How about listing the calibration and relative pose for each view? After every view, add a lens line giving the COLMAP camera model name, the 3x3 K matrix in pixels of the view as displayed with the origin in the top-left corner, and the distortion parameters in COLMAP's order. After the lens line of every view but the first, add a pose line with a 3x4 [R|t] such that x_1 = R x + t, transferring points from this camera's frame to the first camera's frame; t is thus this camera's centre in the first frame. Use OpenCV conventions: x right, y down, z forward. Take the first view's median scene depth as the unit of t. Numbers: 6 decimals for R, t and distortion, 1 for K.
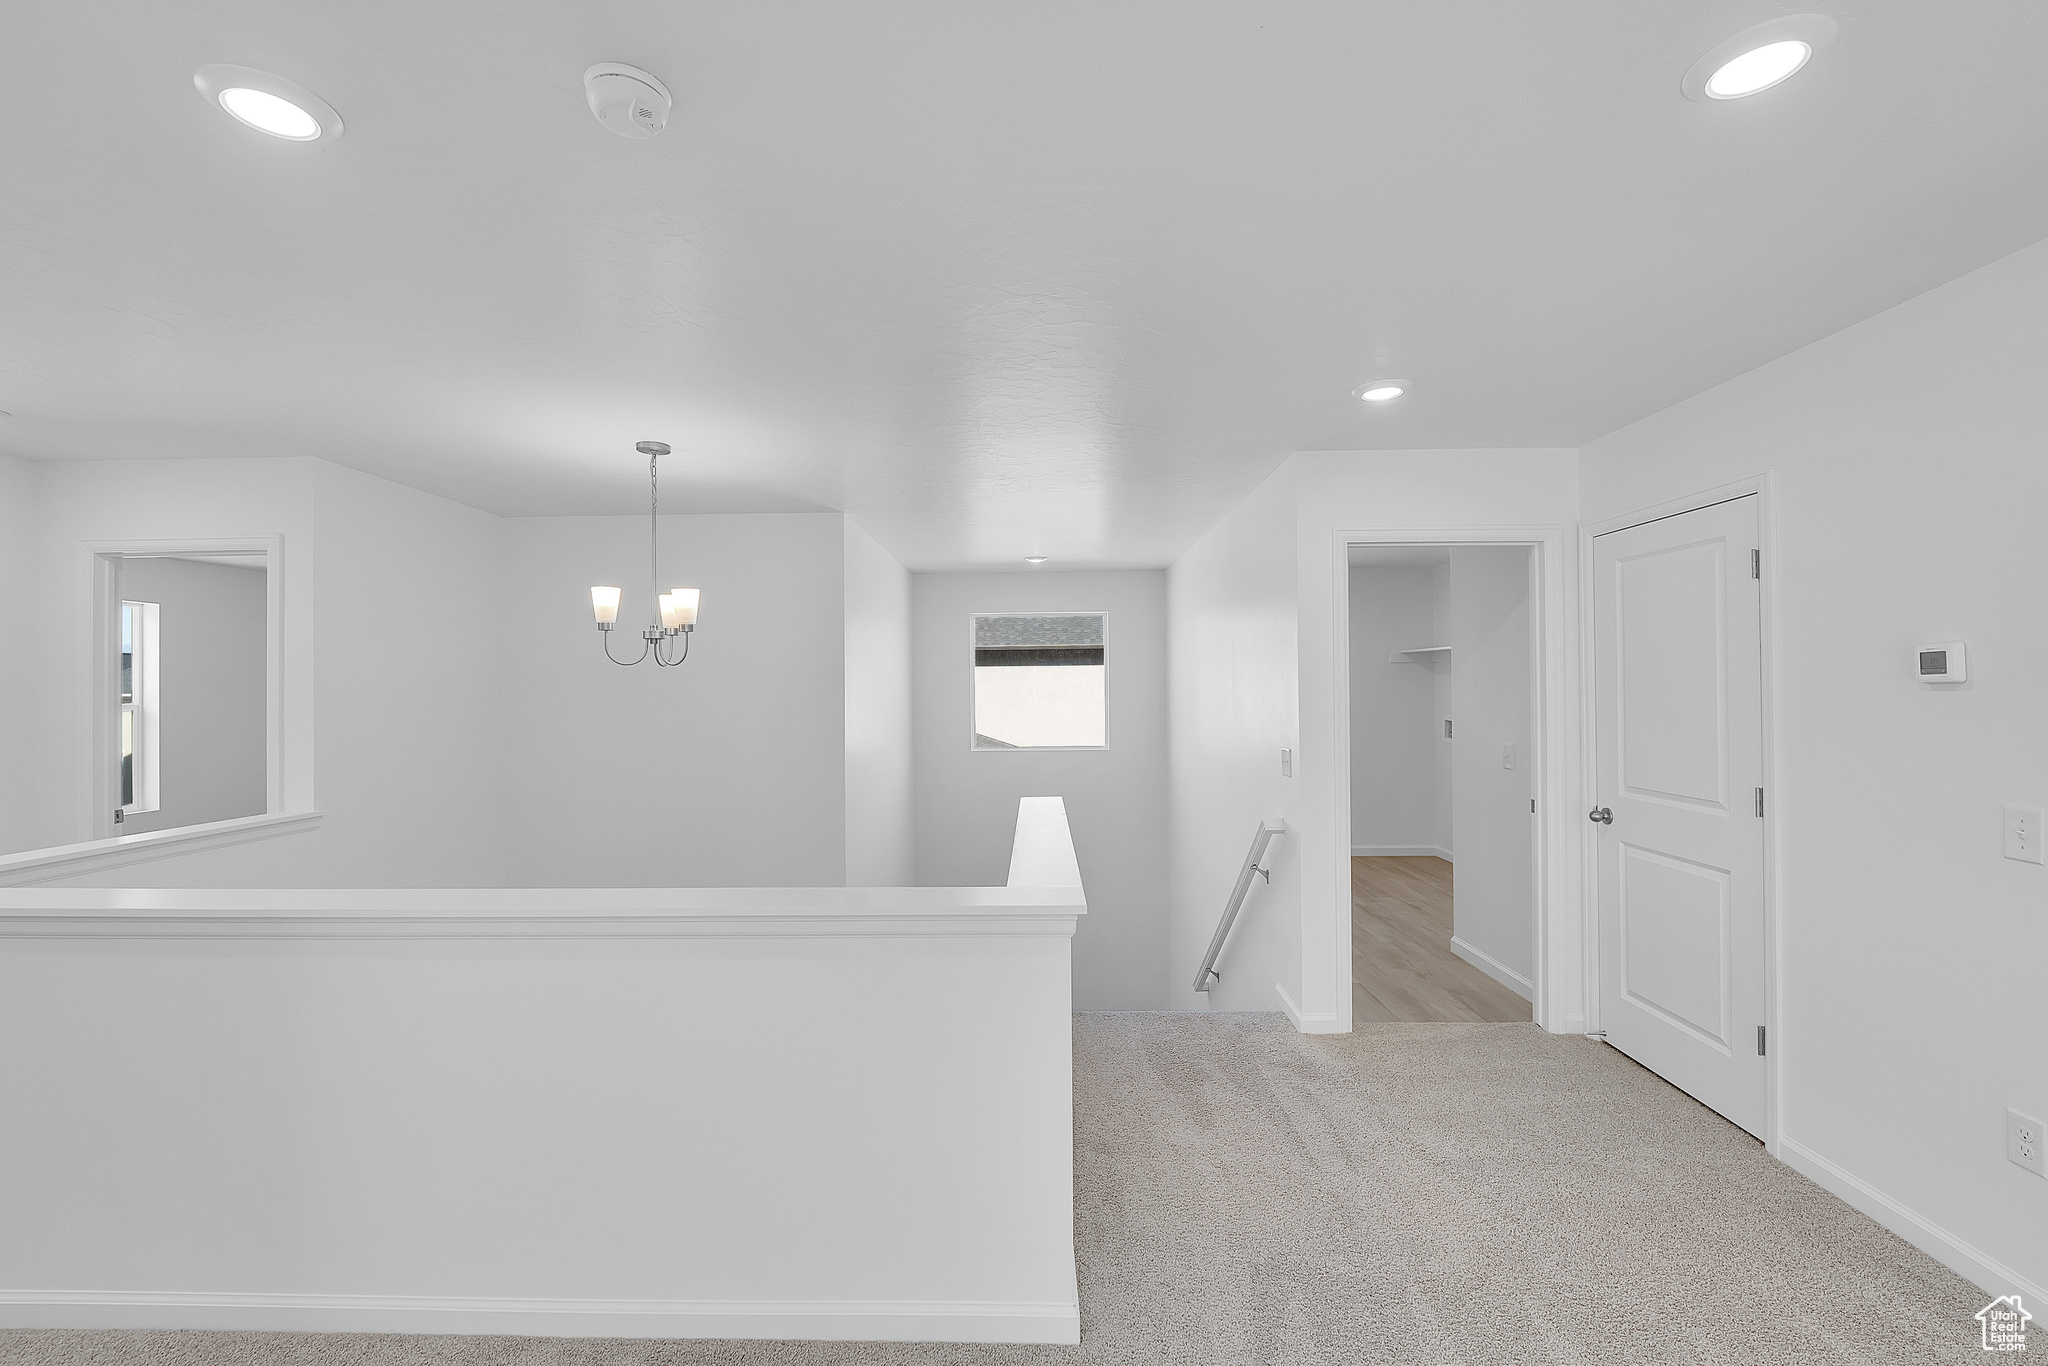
lens RADIAL K [[854.1, 0, 1024.0], [0, 854.1, 683.0], [0, 0, 1]] dist [-0.011122, 0.000661]
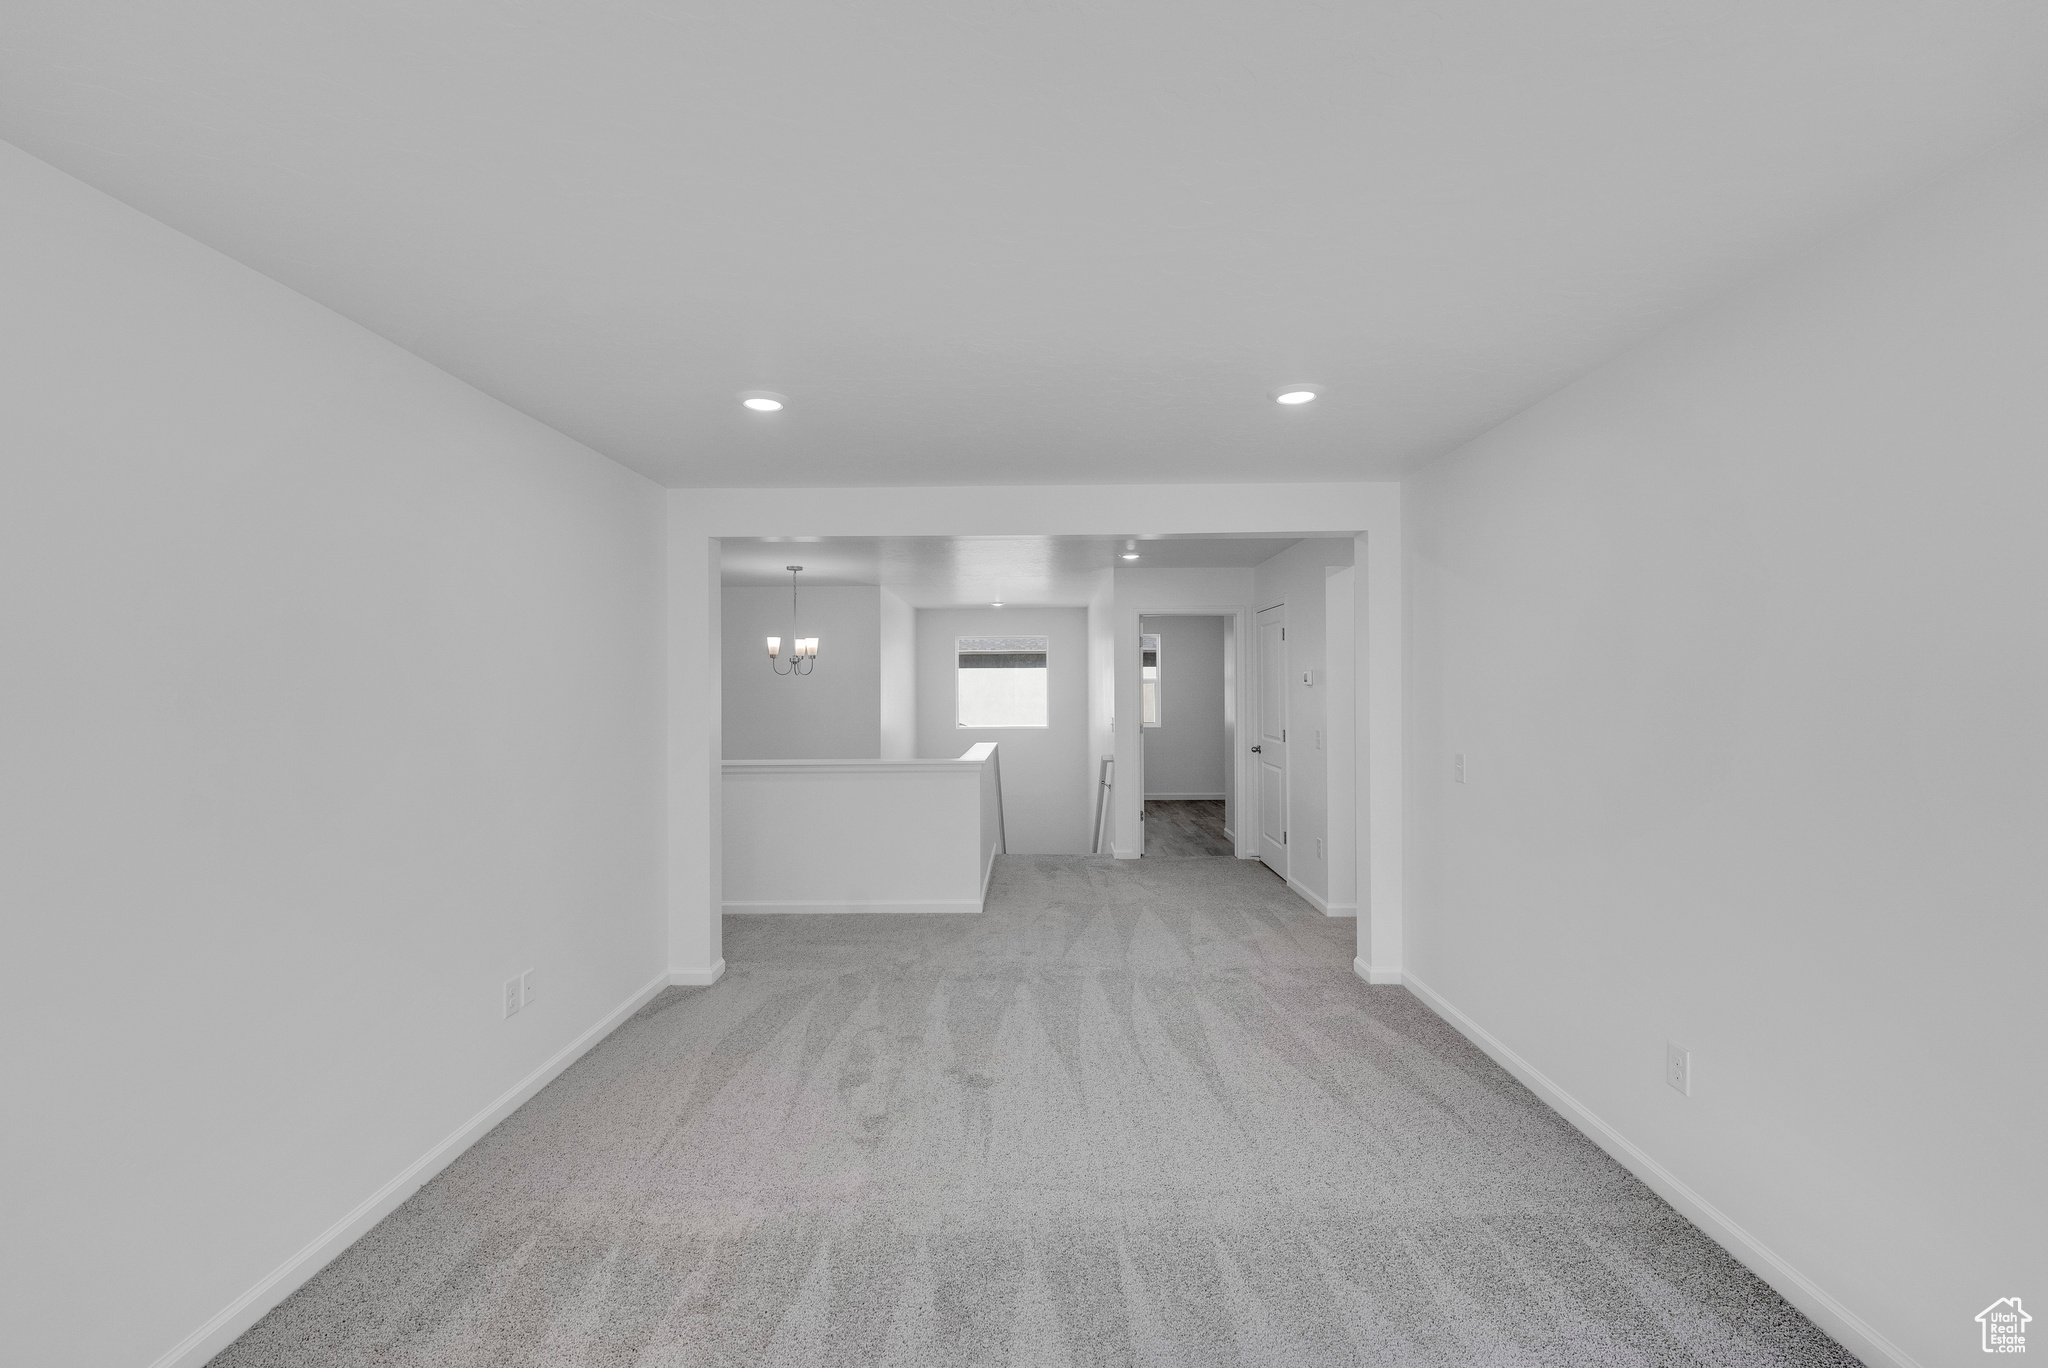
lens RADIAL K [[854.1, 0, 1024.0], [0, 854.1, 684.0], [0, 0, 1]] dist [-0.011122, 0.000661]
pose [[0.999965, 0.003322, 0.007691, 0.069609], [-0.003329, 0.999994, 0.000838, -0.001196], [-0.007689, -0.000864, 0.999970, -0.730341]]
